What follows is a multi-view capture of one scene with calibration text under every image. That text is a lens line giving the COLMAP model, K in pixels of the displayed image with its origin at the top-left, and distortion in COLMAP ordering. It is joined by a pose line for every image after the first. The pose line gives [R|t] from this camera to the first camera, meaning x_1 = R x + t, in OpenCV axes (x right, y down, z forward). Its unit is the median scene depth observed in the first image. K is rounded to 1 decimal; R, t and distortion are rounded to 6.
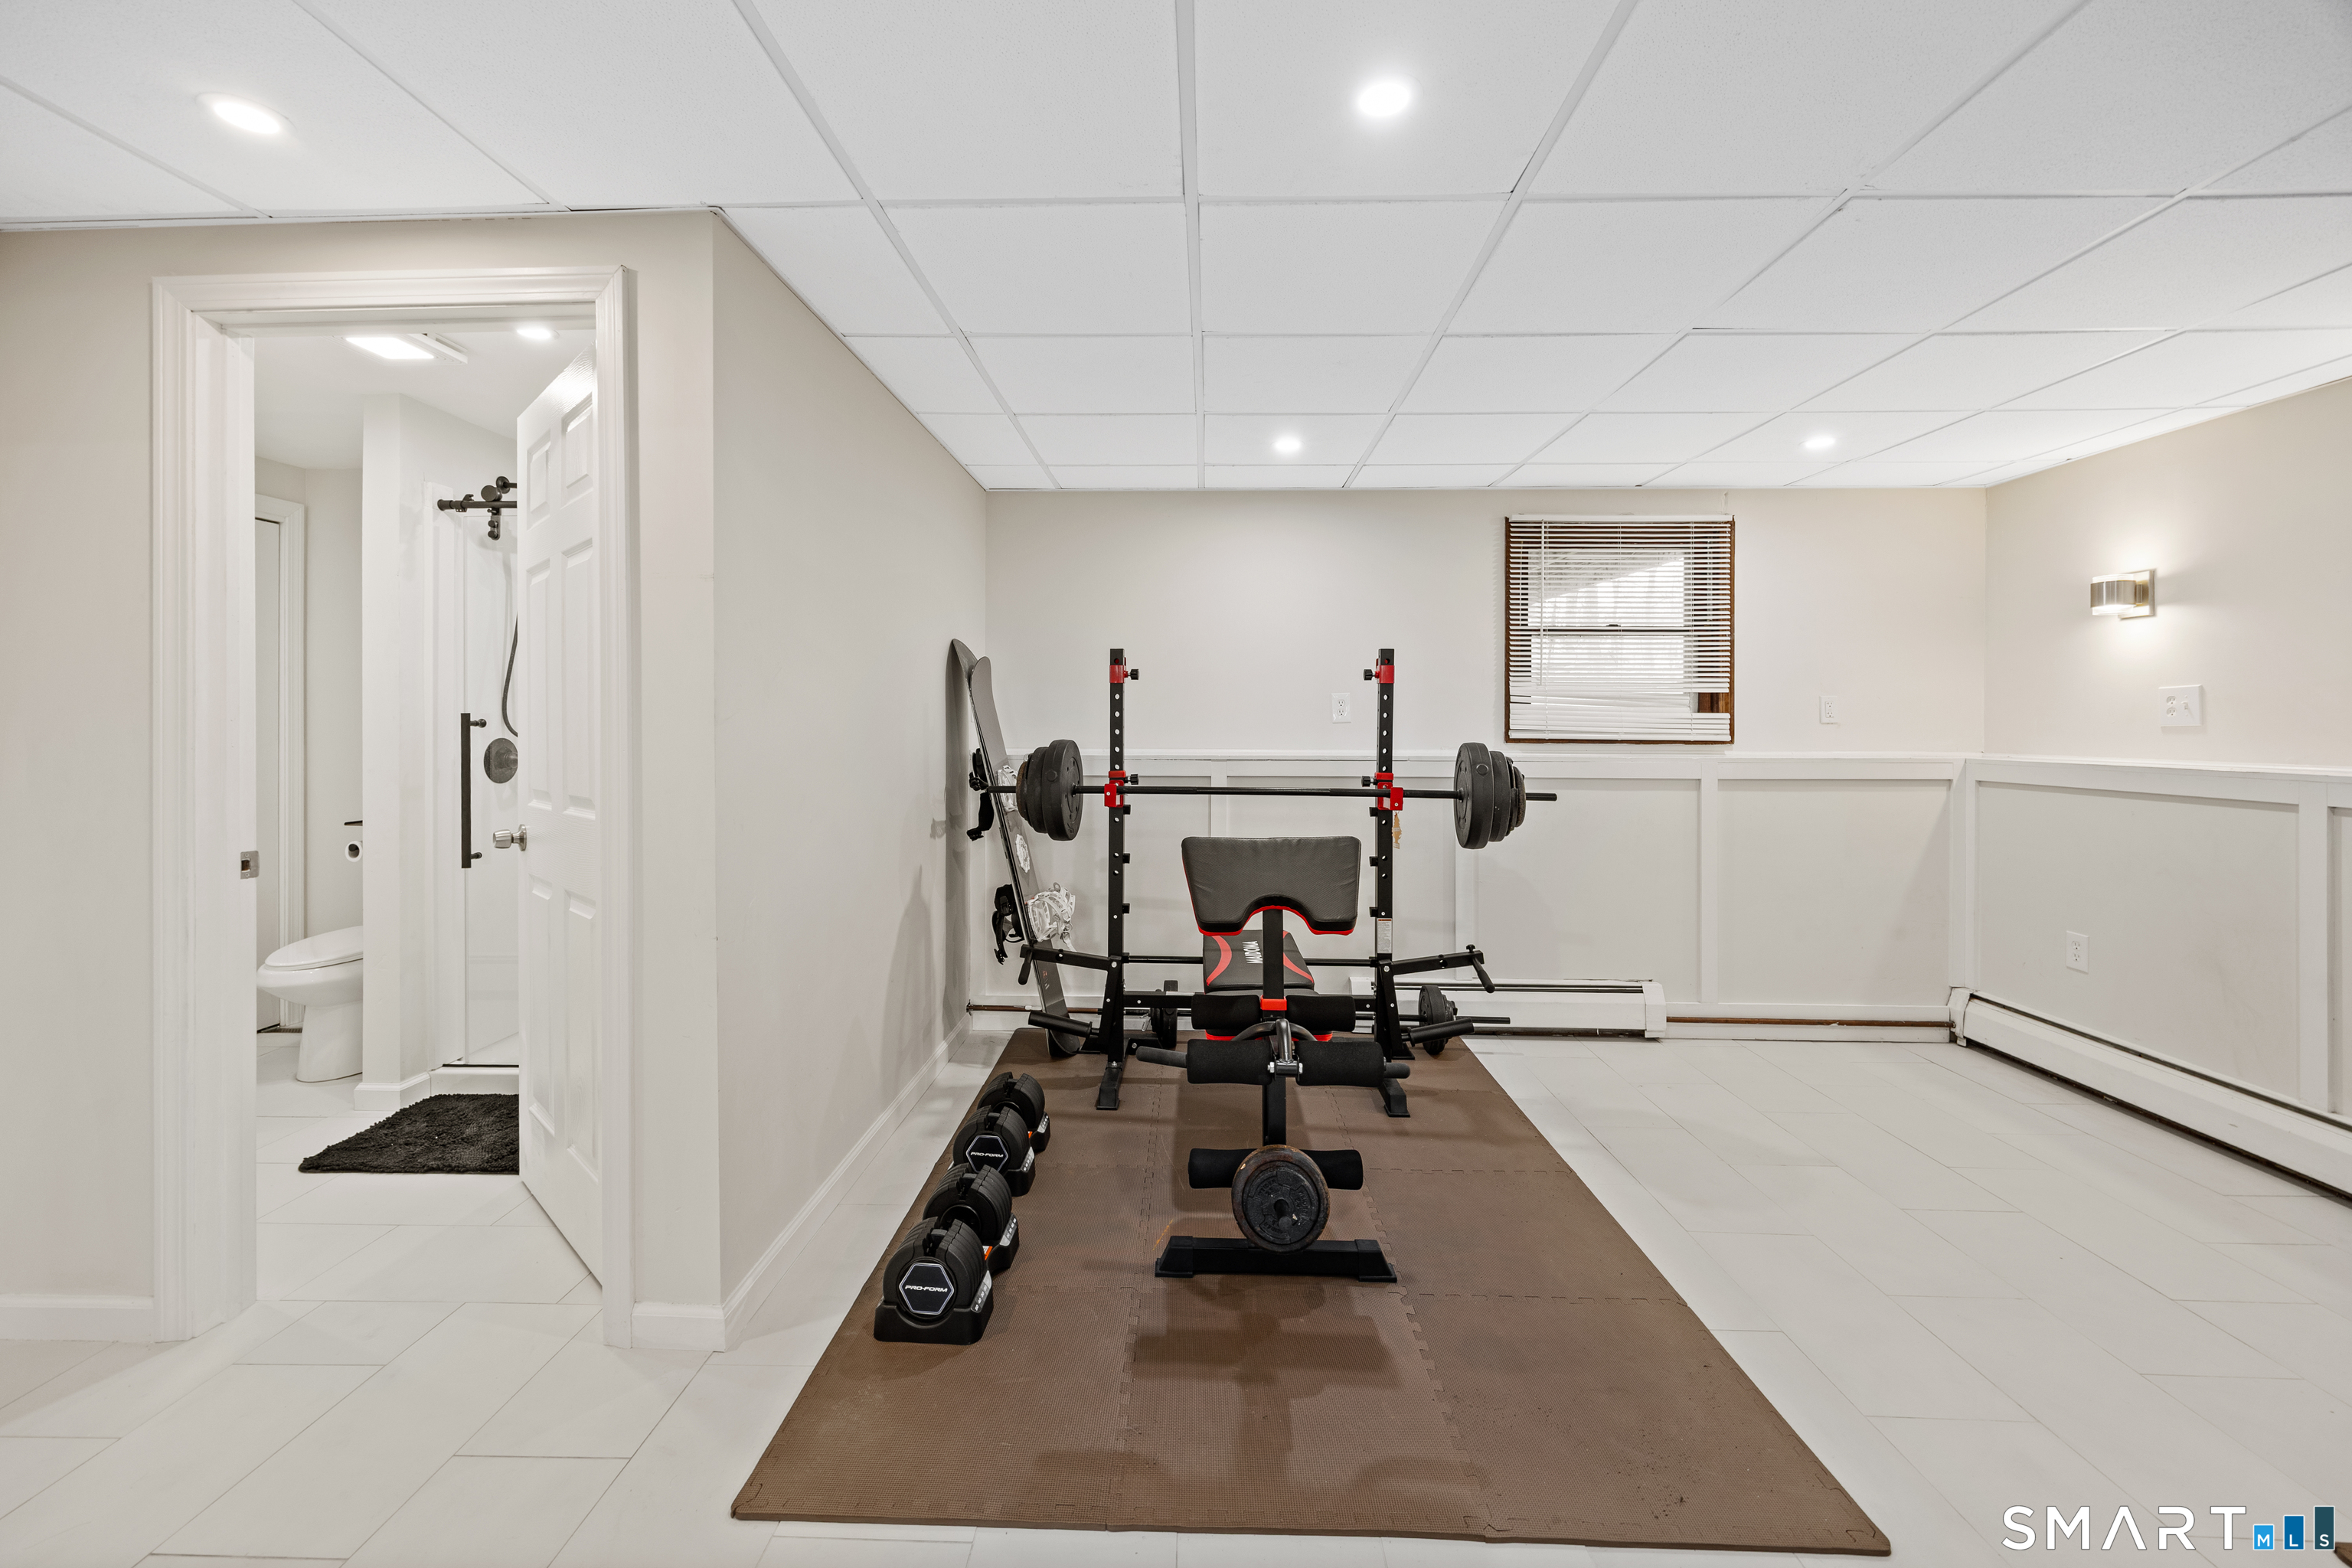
lens RADIAL K [[940.5, 0, 1173.5], [0, 940.5, 713.7], [0, 0, 1]] dist [0.000044, 0.000066]
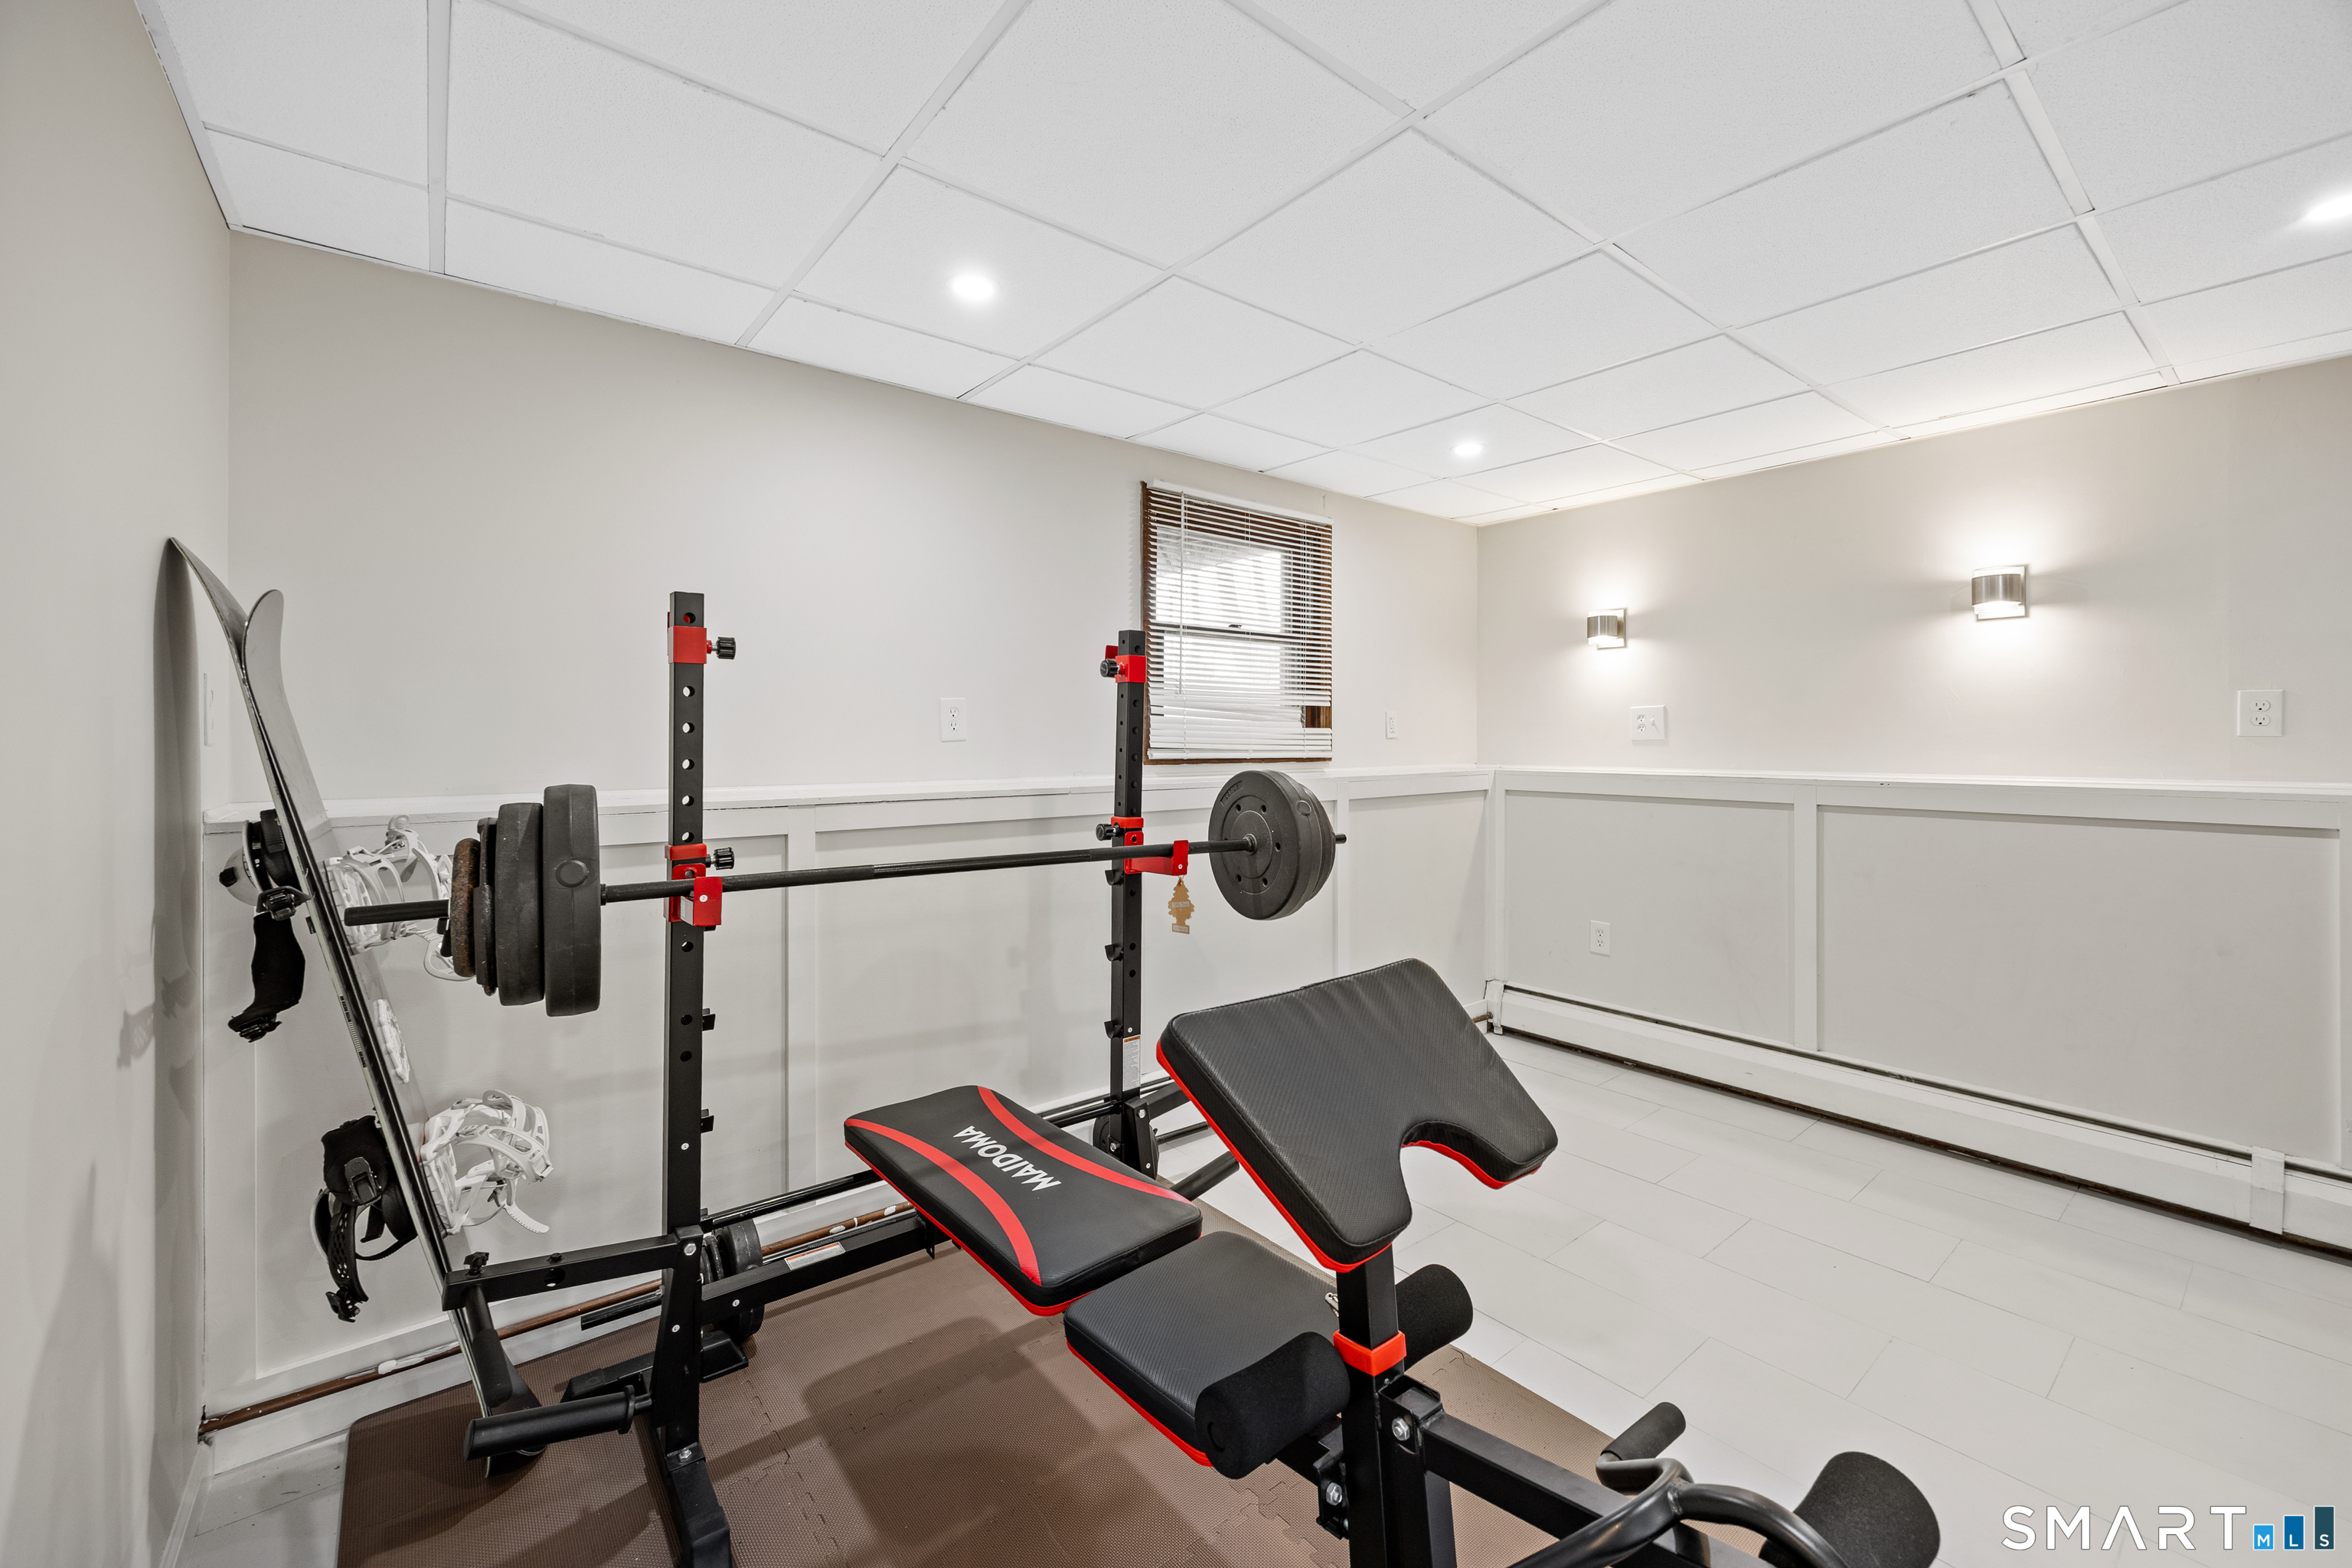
lens RADIAL K [[948.8, 0, 1168.4], [0, 948.8, 730.0], [0, 0, 1]] dist [0.000539, 0.000006]
pose [[0.769875, 0.000688, 0.638195, -0.180603], [-0.002637, 0.999994, 0.002104, -0.000193], [-0.638190, -0.003303, 0.769872, 0.461071]]
